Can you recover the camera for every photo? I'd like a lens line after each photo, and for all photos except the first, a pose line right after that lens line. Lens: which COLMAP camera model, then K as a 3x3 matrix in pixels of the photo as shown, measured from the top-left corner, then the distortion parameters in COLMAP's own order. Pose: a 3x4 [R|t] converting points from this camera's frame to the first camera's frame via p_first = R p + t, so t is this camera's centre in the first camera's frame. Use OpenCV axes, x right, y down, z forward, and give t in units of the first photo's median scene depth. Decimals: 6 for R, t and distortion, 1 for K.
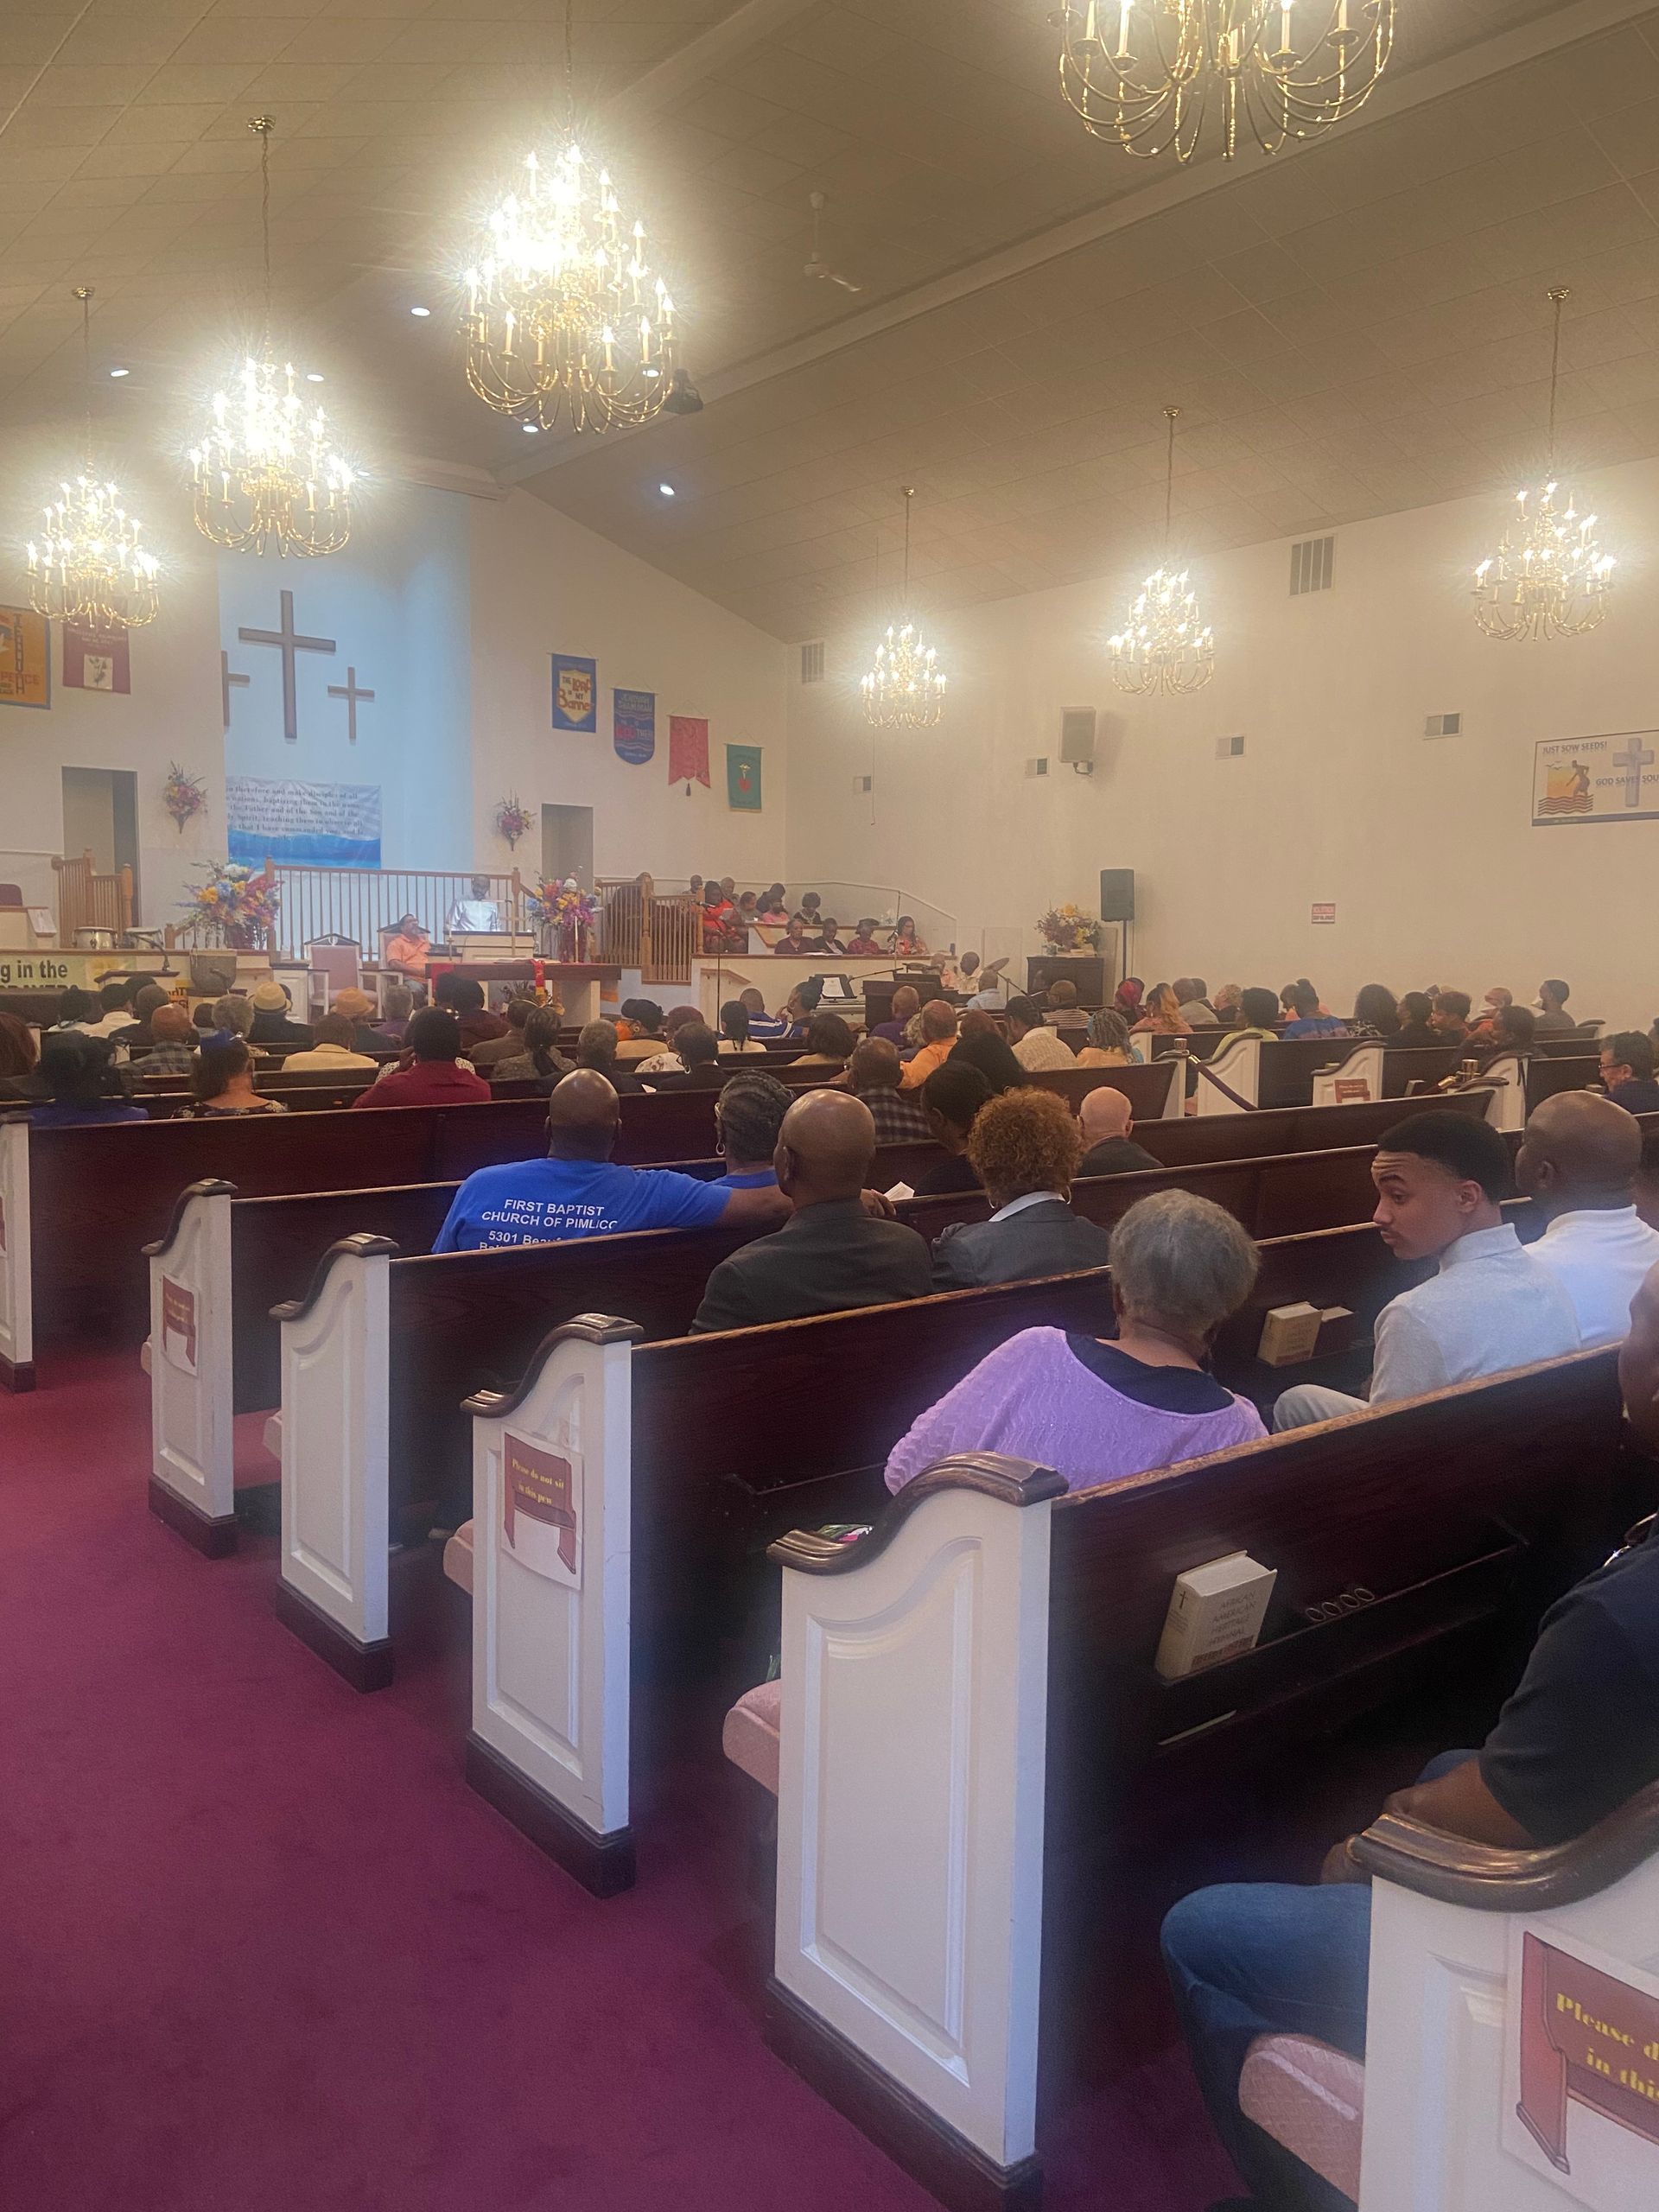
lens RADIAL K [[1697.3, 0, 829.5], [0, 1697.3, 1106.0], [0, 0, 1]] dist [0.123923, -0.086072]
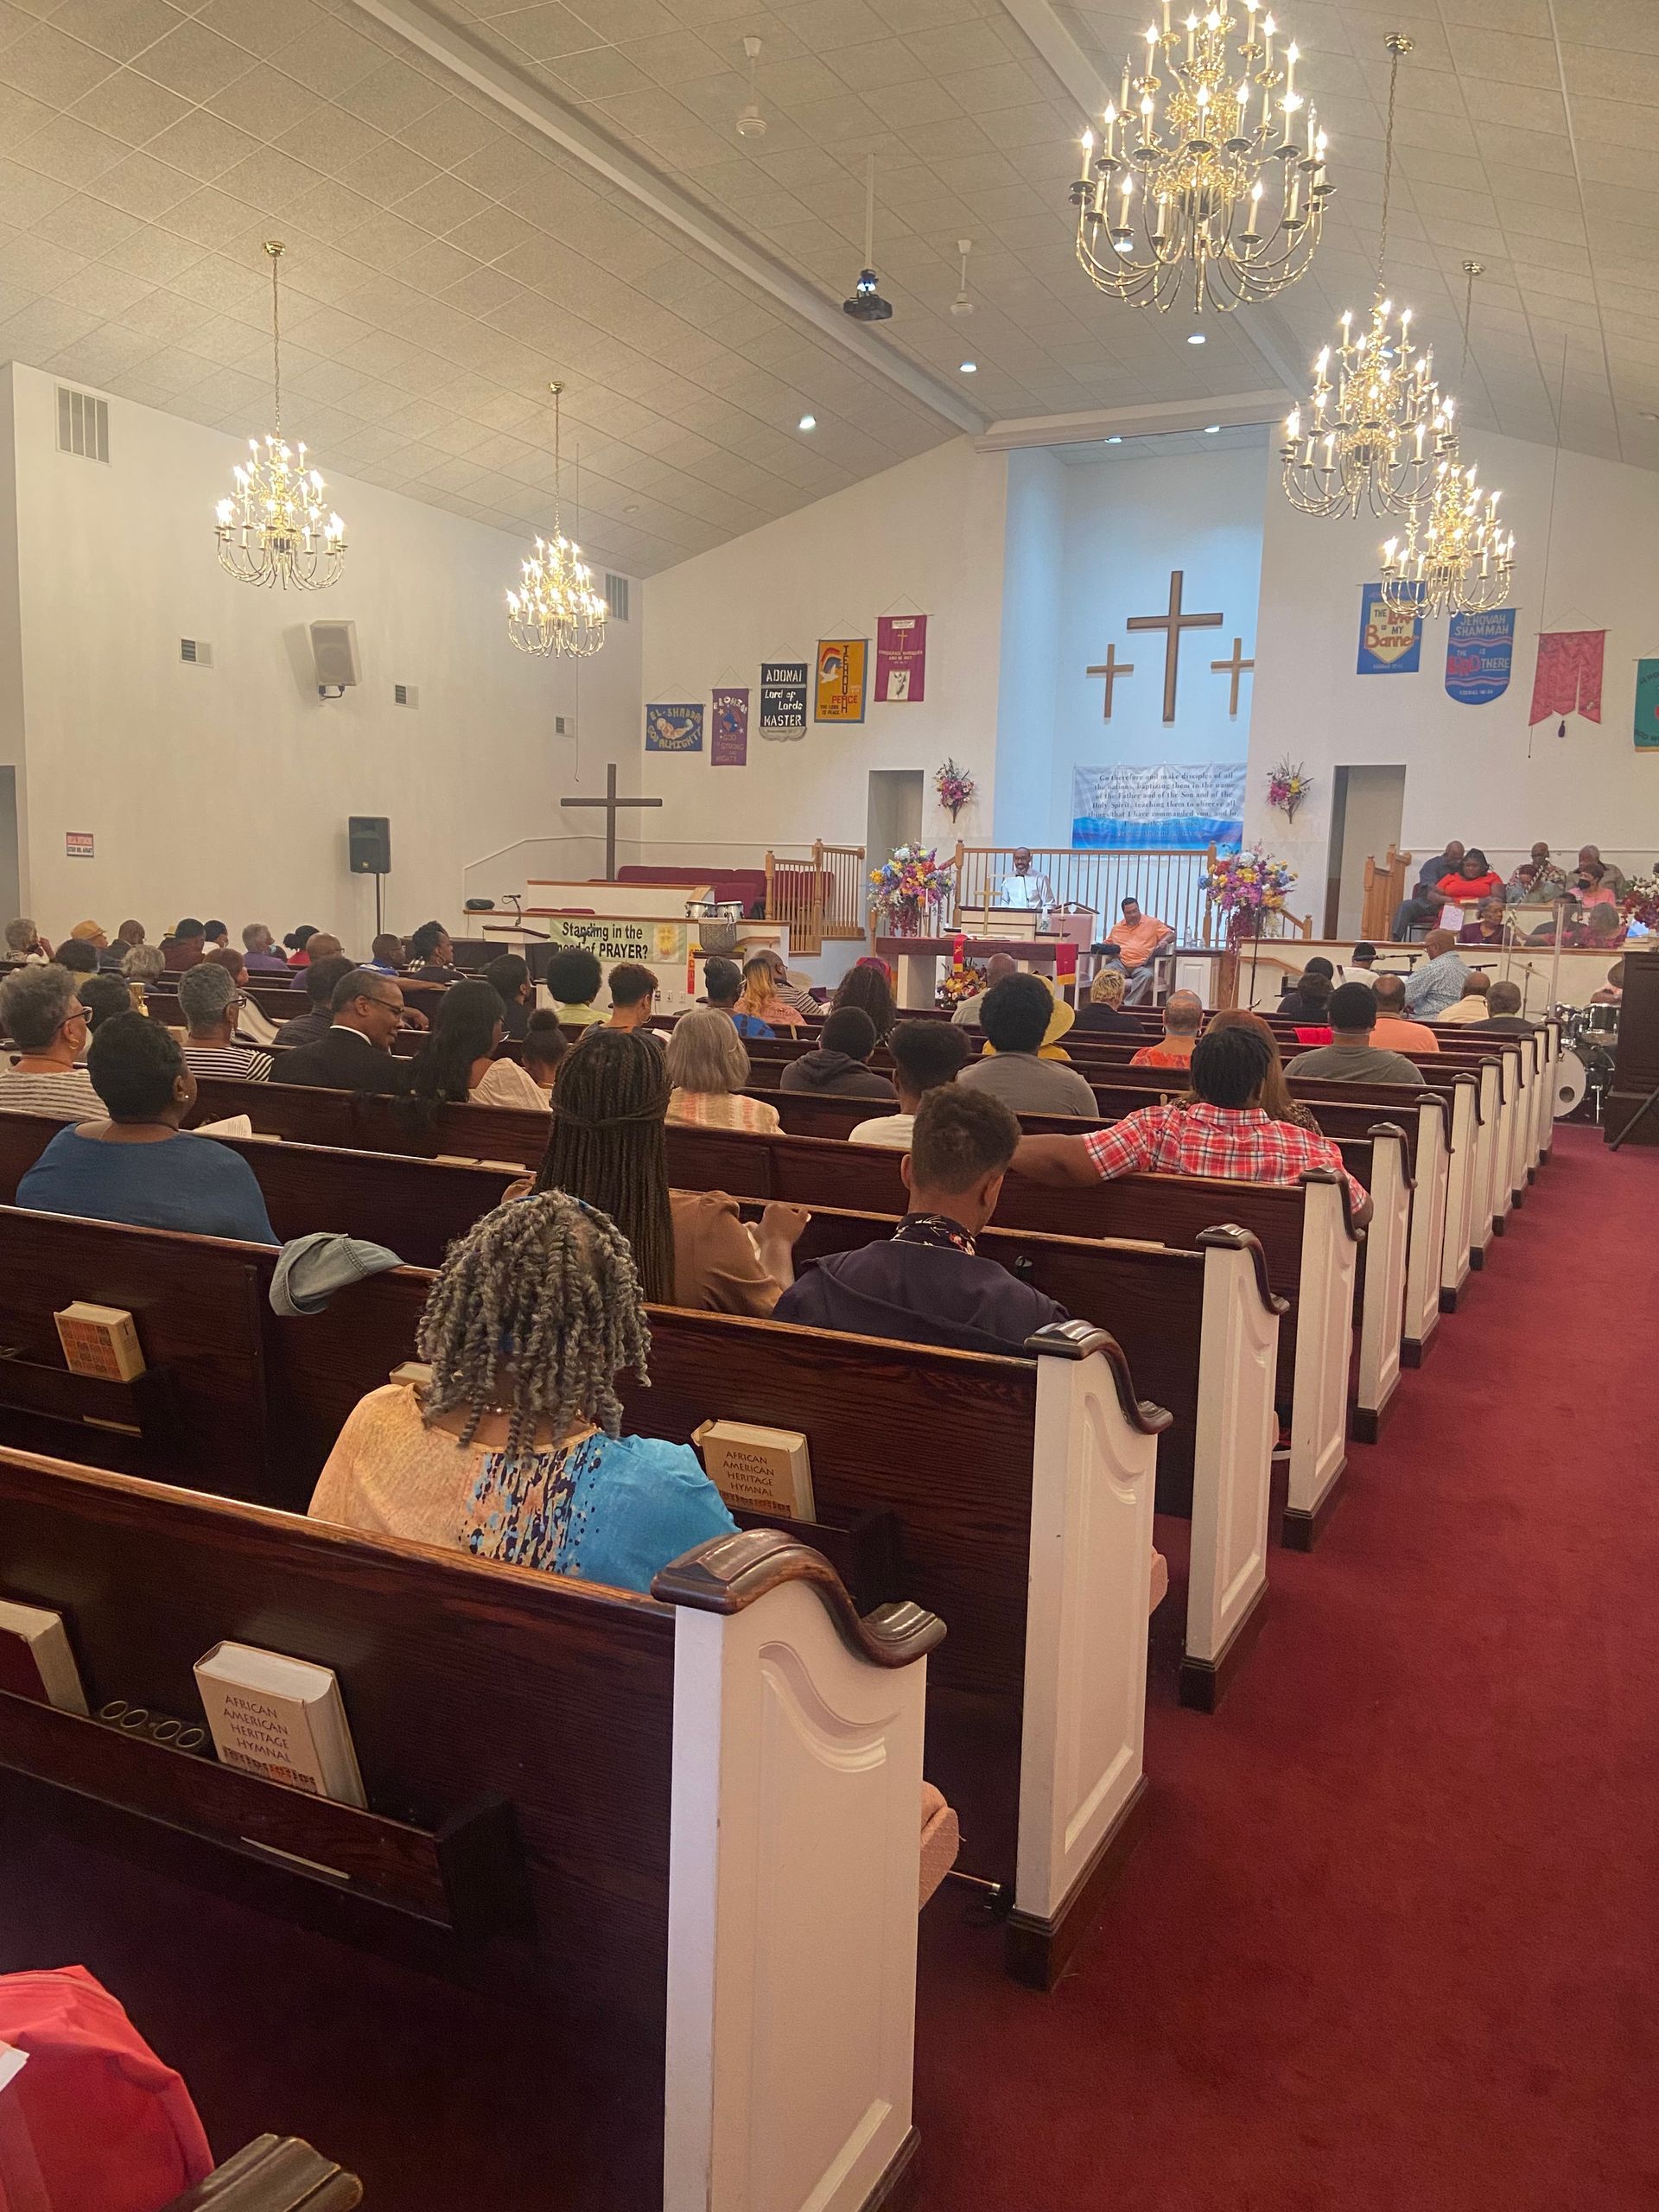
lens RADIAL K [[1697.3, 0, 829.5], [0, 1697.3, 1106.0], [0, 0, 1]] dist [0.123923, -0.086072]
pose [[0.413913, 0.106993, -0.904007, 0.515940], [-0.119260, 0.990883, 0.062670, -0.033336], [0.902470, 0.081872, 0.422900, 0.425673]]
